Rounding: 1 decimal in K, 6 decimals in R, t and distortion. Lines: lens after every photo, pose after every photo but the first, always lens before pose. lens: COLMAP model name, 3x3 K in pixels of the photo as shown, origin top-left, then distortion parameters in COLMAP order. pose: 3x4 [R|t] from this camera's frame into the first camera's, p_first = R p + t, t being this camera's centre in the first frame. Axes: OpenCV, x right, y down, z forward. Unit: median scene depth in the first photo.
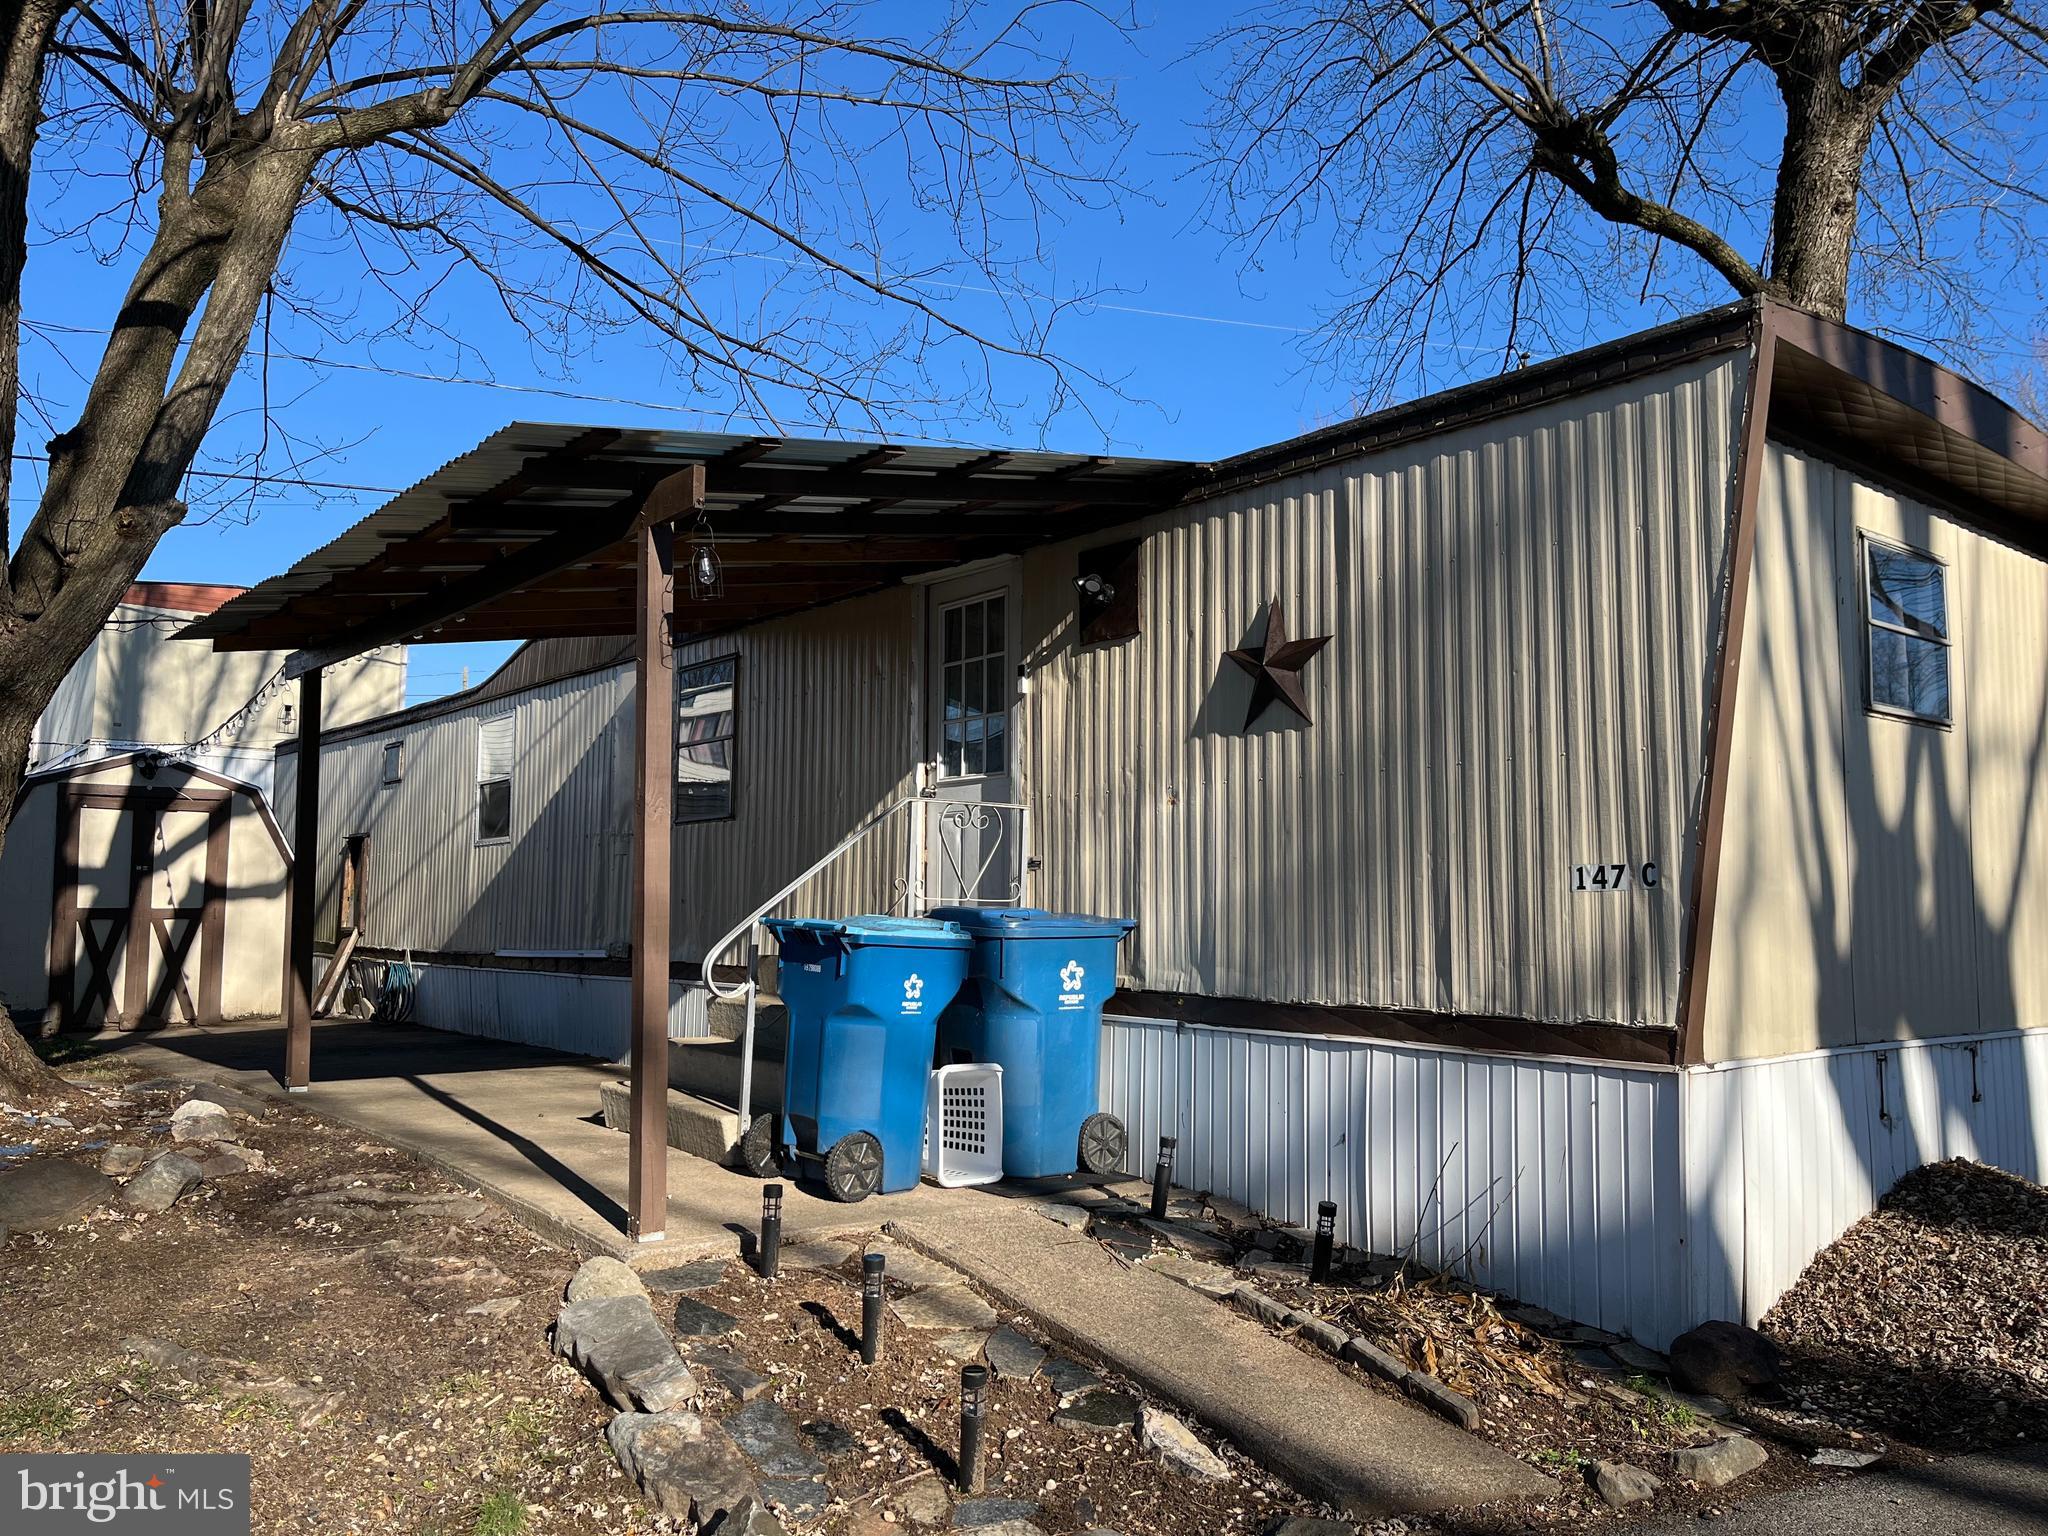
lens RADIAL K [[1549.7, 0, 1012.2], [0, 1549.7, 774.6], [0, 0, 1]] dist [0.072477, -0.109191]
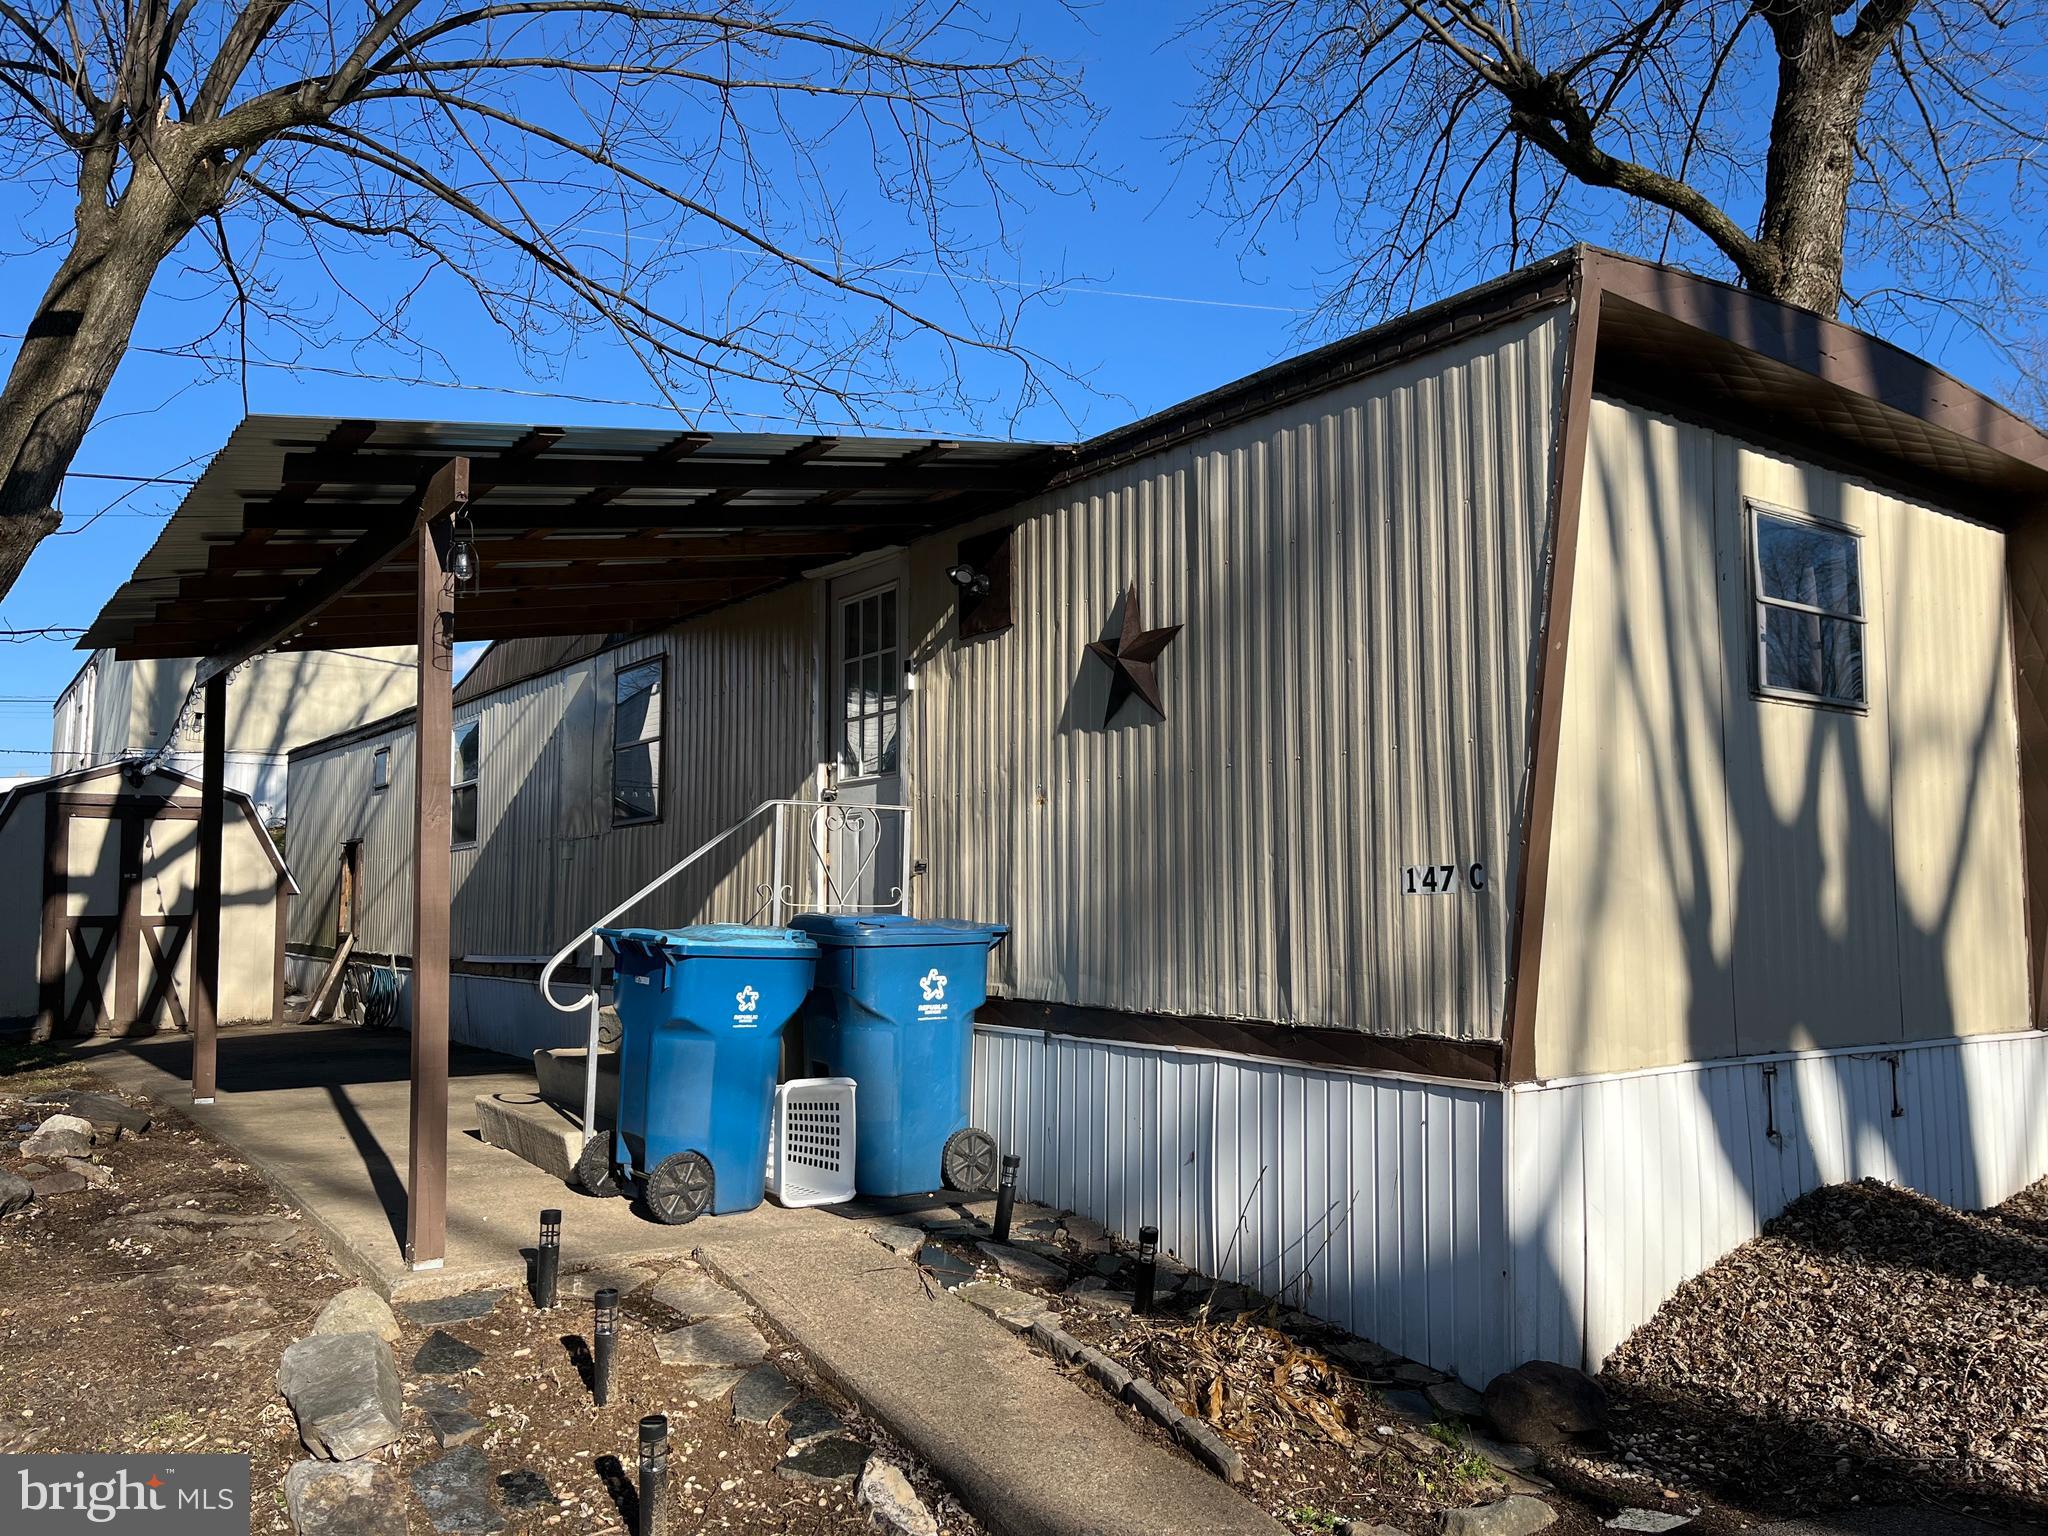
lens RADIAL K [[1549.7, 0, 1012.2], [0, 1549.7, 774.6], [0, 0, 1]] dist [0.072477, -0.109191]
pose [[0.998472, -0.012939, -0.053722, 0.149738], [0.013097, 0.999911, 0.002587, -0.001856], [0.053684, -0.003287, 0.998553, 0.051265]]
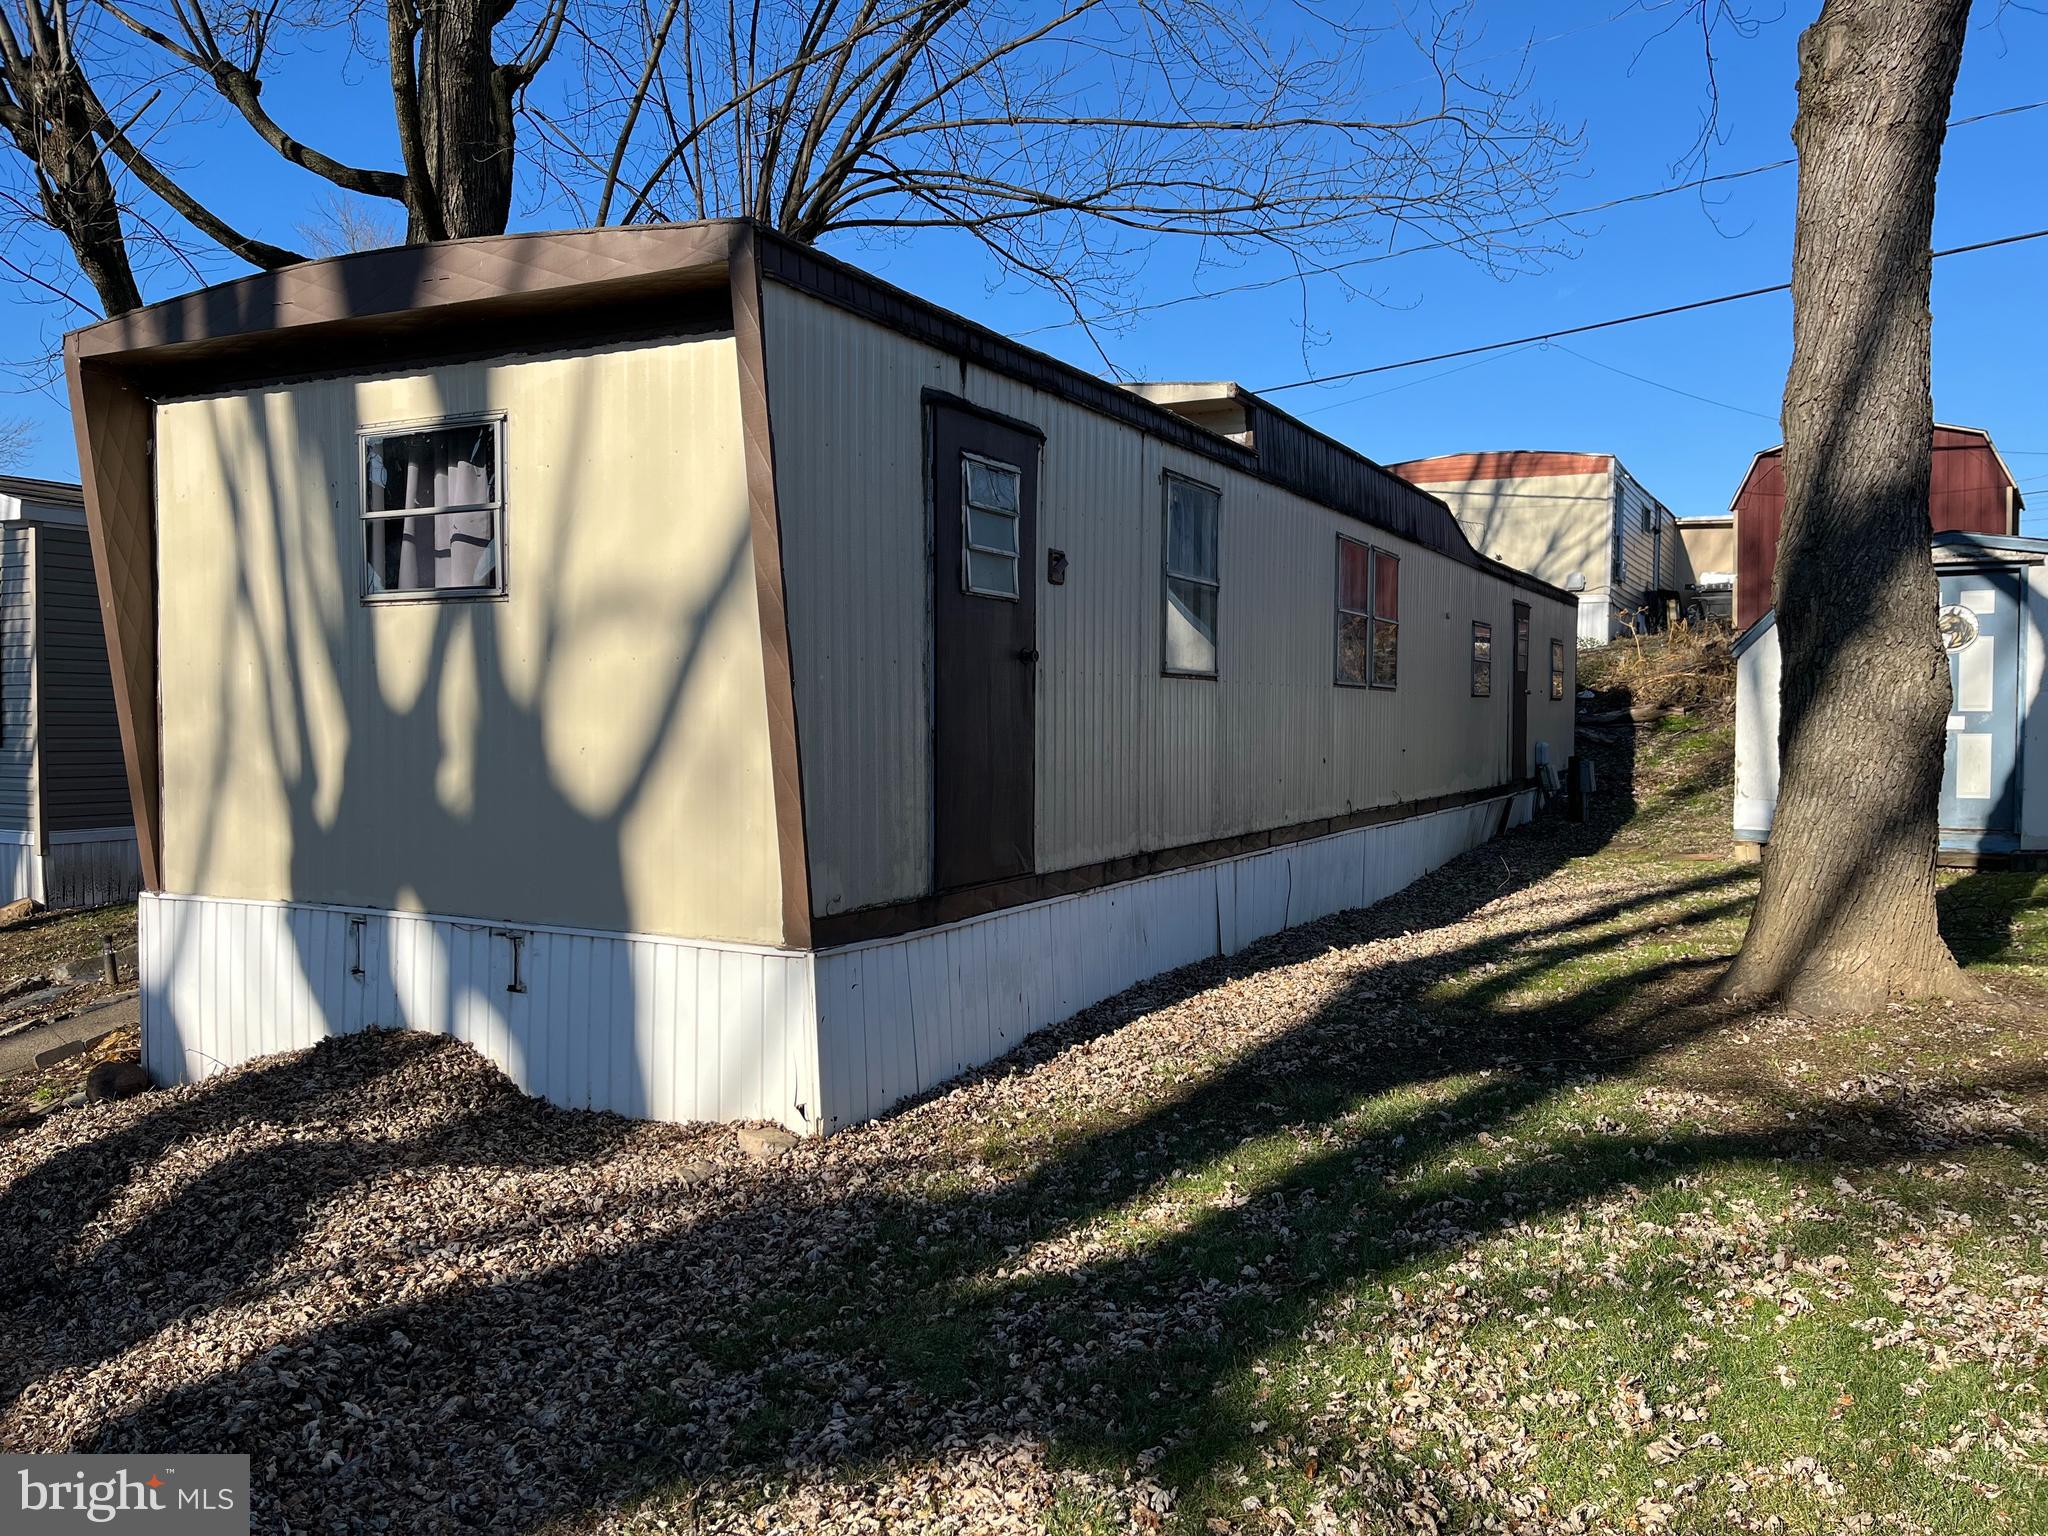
lens RADIAL K [[1549.7, 0, 1012.2], [0, 1549.7, 774.6], [0, 0, 1]] dist [0.072477, -0.109191]
pose [[0.394690, 0.029819, -0.918331, 1.624200], [0.080573, 0.994500, 0.066922, 0.038495], [0.915275, -0.100406, 0.390116, 0.932609]]
